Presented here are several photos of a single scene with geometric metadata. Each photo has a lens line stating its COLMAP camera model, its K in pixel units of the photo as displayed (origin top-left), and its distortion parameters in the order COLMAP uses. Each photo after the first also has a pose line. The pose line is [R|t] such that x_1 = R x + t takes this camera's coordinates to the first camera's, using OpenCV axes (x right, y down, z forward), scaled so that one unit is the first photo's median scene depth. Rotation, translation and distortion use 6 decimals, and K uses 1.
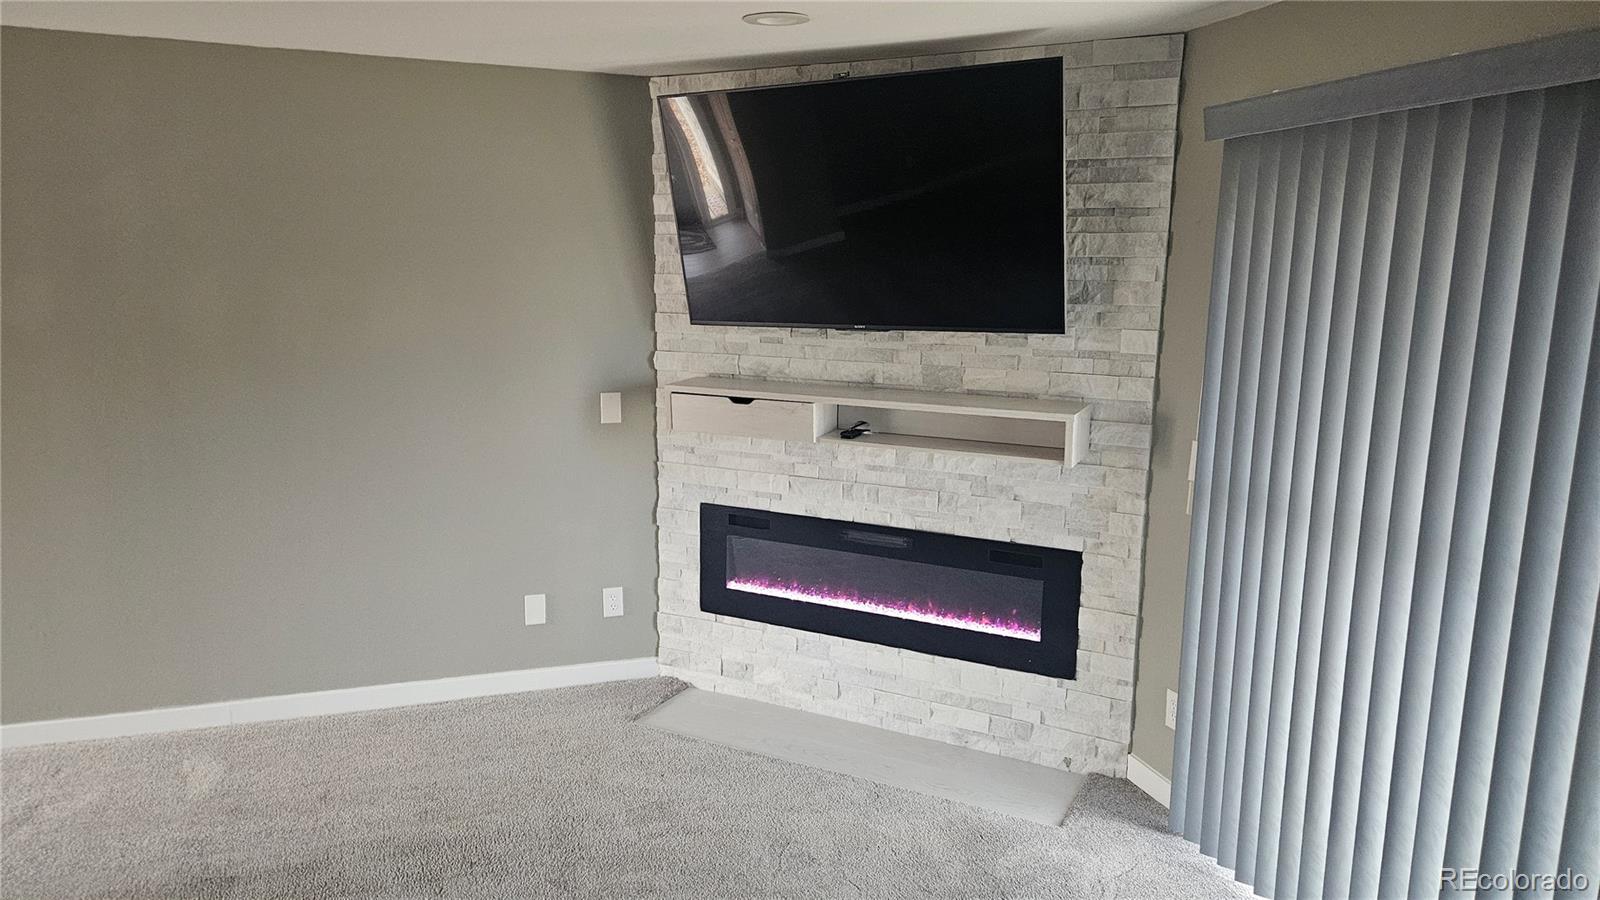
lens RADIAL K [[1055.6, 0, 786.1], [0, 1055.6, 450.0], [0, 0, 1]] dist [0.081166, -0.068163]
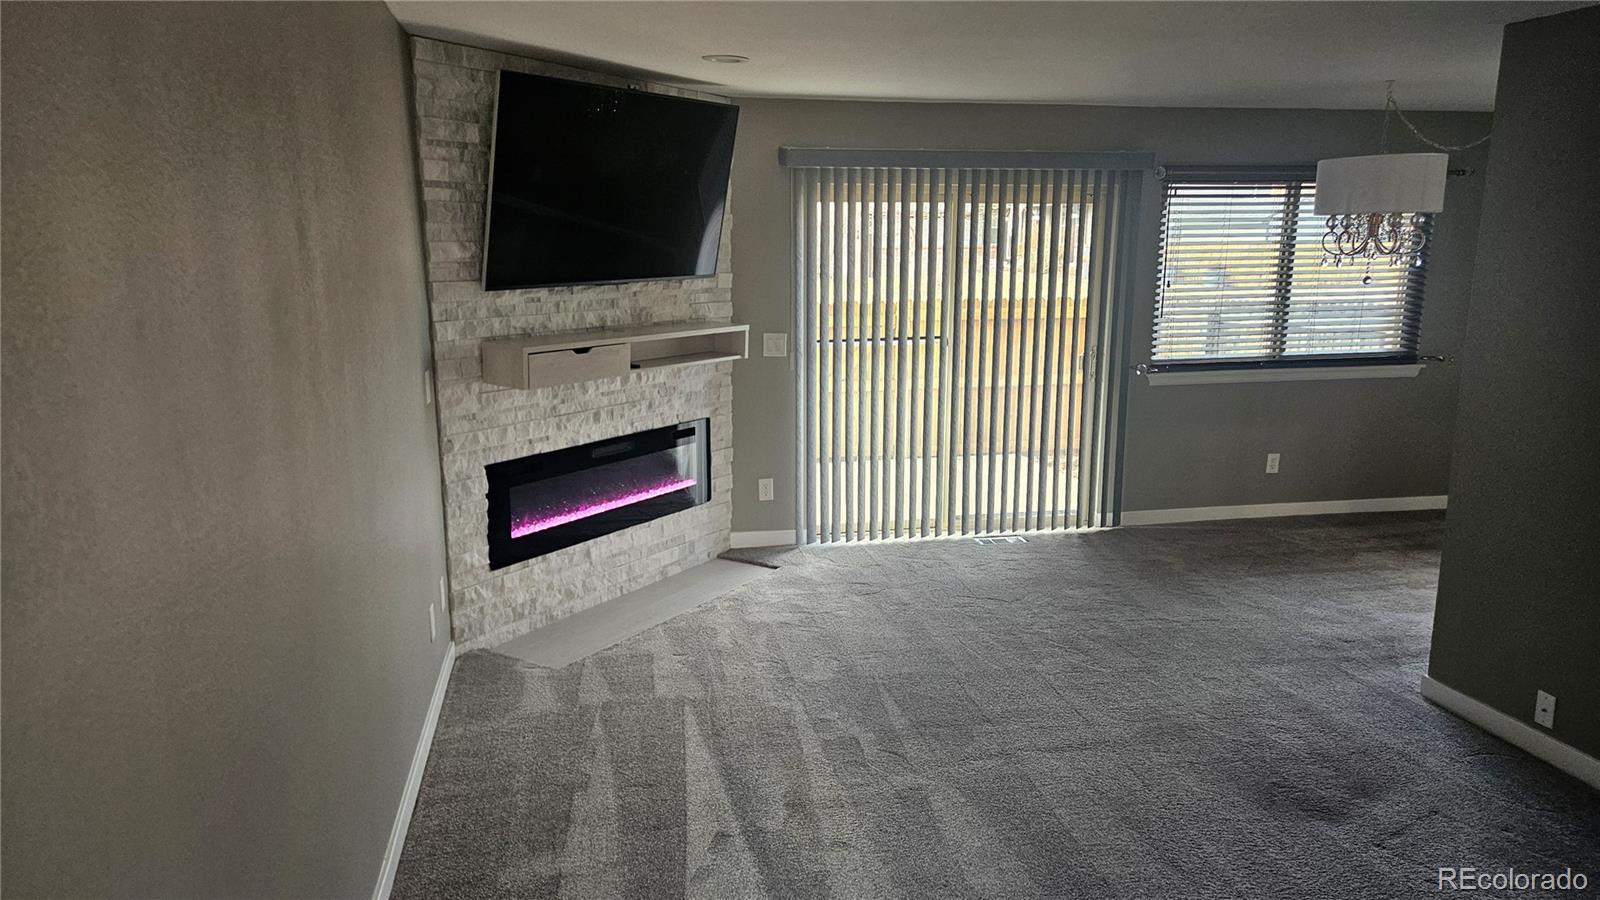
lens RADIAL K [[1063.1, 0, 772.3], [0, 1063.1, 457.6], [0, 0, 1]] dist [0.072421, -0.060597]
pose [[0.123144, -0.206221, 0.970726, -1.173881], [0.173343, 0.967603, 0.183568, -0.111642], [-0.977132, 0.145663, 0.154902, 0.630345]]
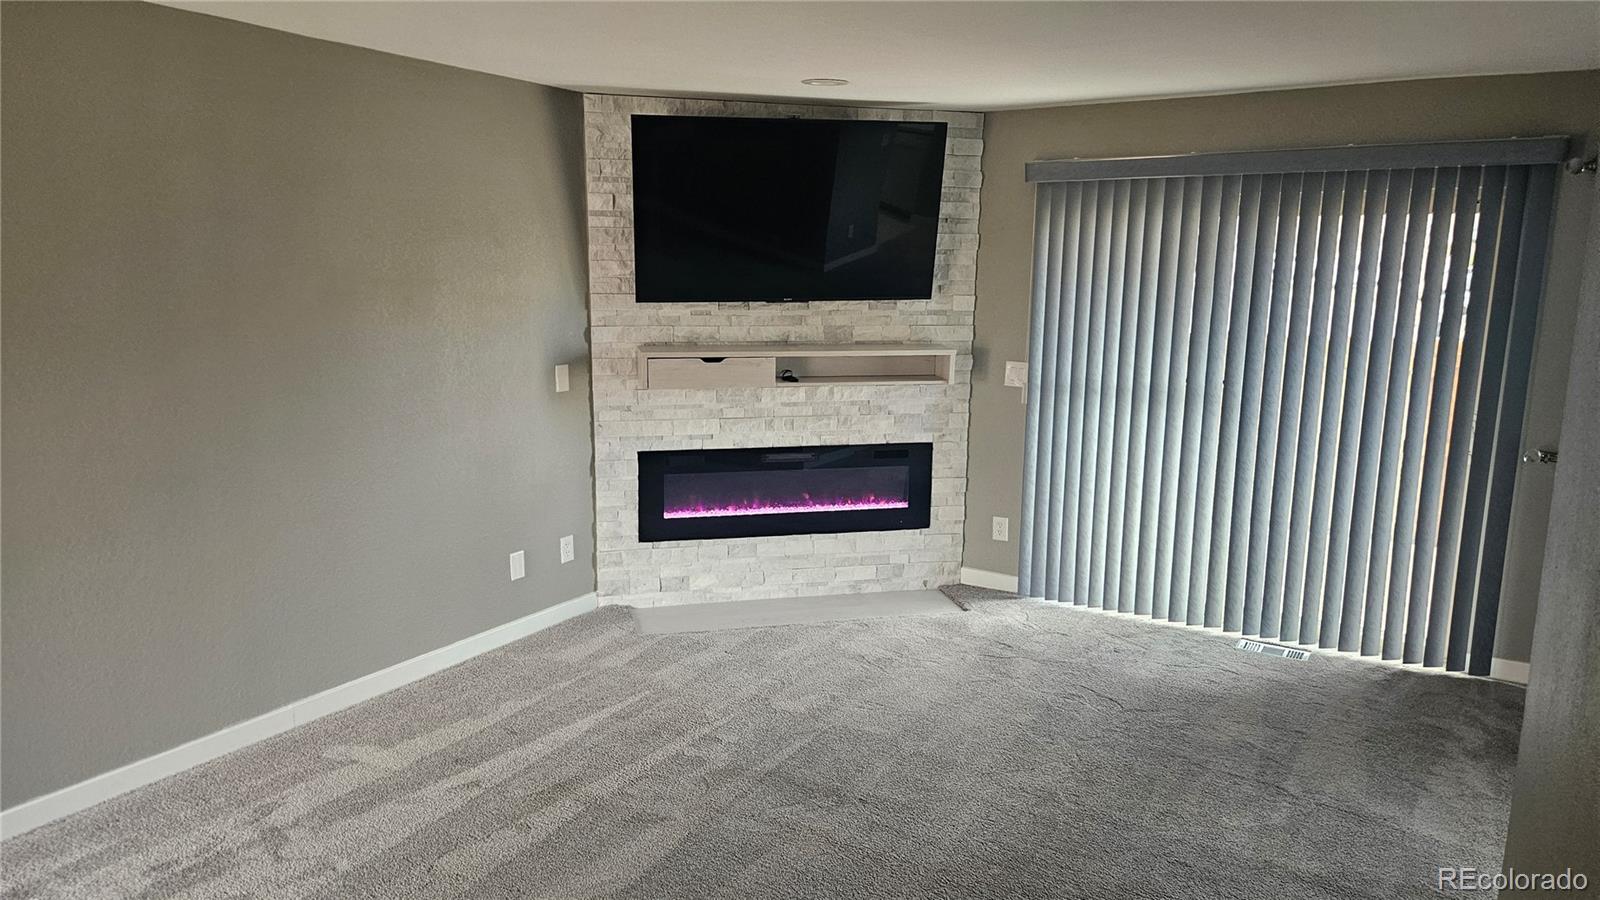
lens RADIAL K [[1055.6, 0, 786.1], [0, 1055.6, 450.0], [0, 0, 1]] dist [0.081166, -0.068163]
pose [[0.764315, -0.116429, 0.634245, -0.796791], [0.109627, 0.992708, 0.050123, 0.006997], [-0.635456, 0.031221, 0.771505, -0.038990]]
